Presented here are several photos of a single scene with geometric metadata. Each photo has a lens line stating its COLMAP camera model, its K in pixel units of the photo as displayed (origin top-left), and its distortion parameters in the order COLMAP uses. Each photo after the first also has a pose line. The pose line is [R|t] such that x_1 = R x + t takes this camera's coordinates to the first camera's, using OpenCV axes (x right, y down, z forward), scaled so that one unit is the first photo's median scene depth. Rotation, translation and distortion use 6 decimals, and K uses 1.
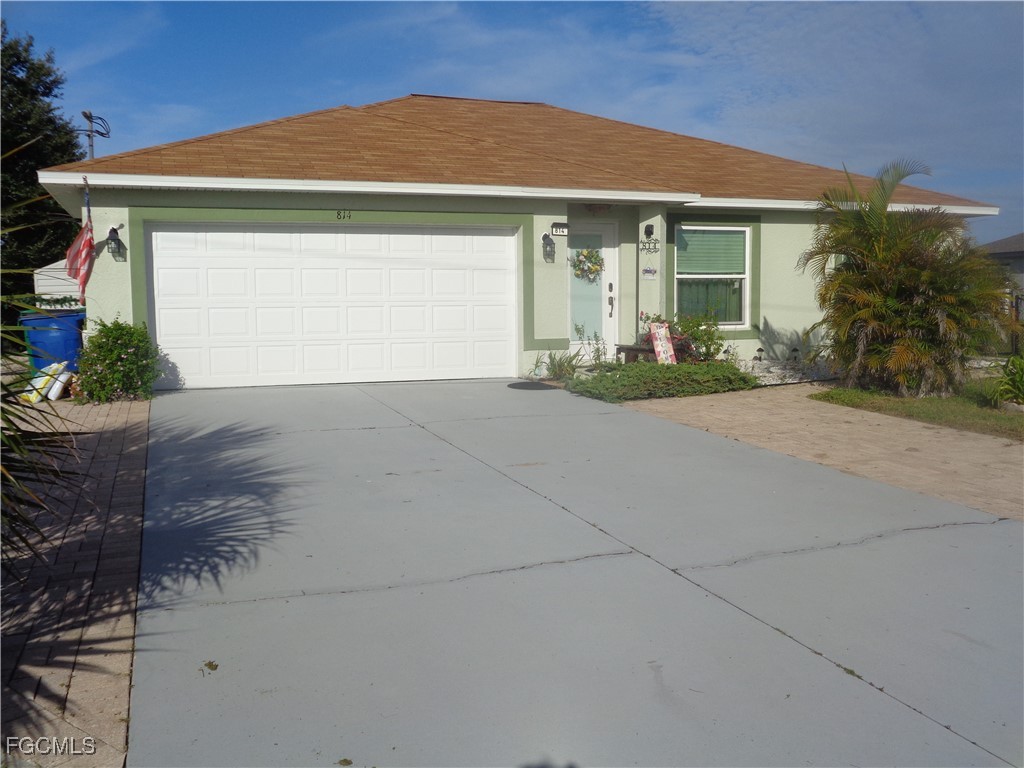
lens RADIAL K [[981.3, 0, 514.4], [0, 981.3, 381.9], [0, 0, 1]] dist [-0.034816, 0.000000]
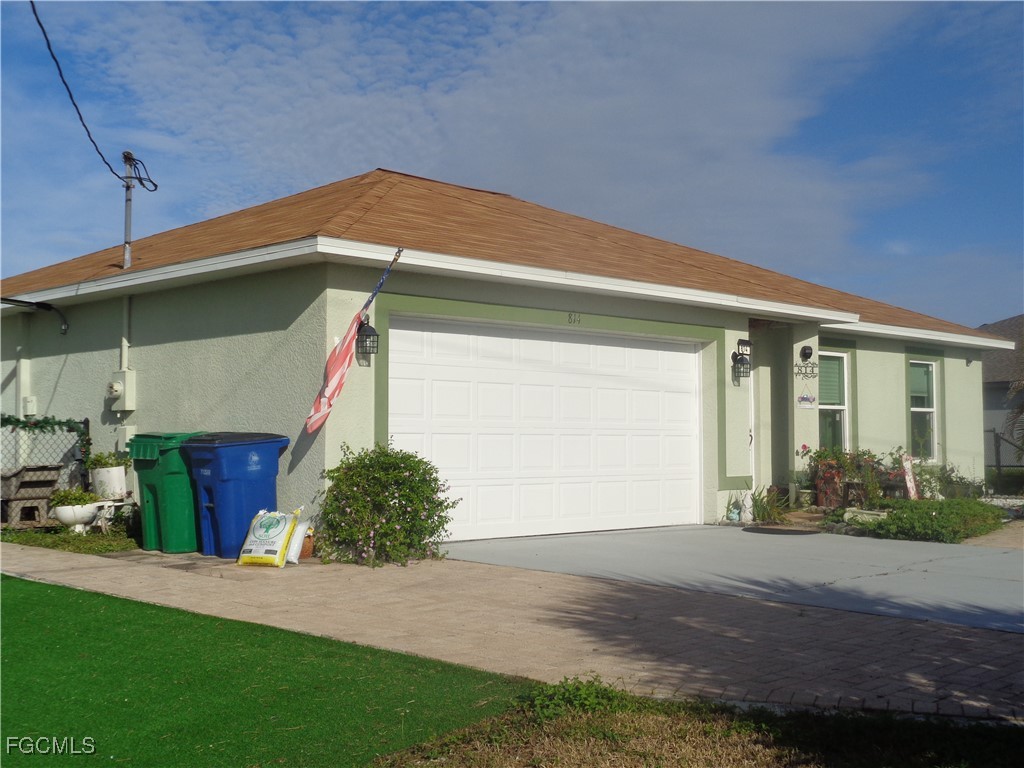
lens RADIAL K [[1275.2, 0, 513.5], [0, 1275.2, 385.2], [0, 0, 1]] dist [-0.045011, 0.000000]
pose [[0.903031, 0.026471, 0.428760, -0.607894], [0.030887, 0.991515, -0.126267, 0.010421], [-0.428465, 0.127266, 0.894551, 0.100781]]
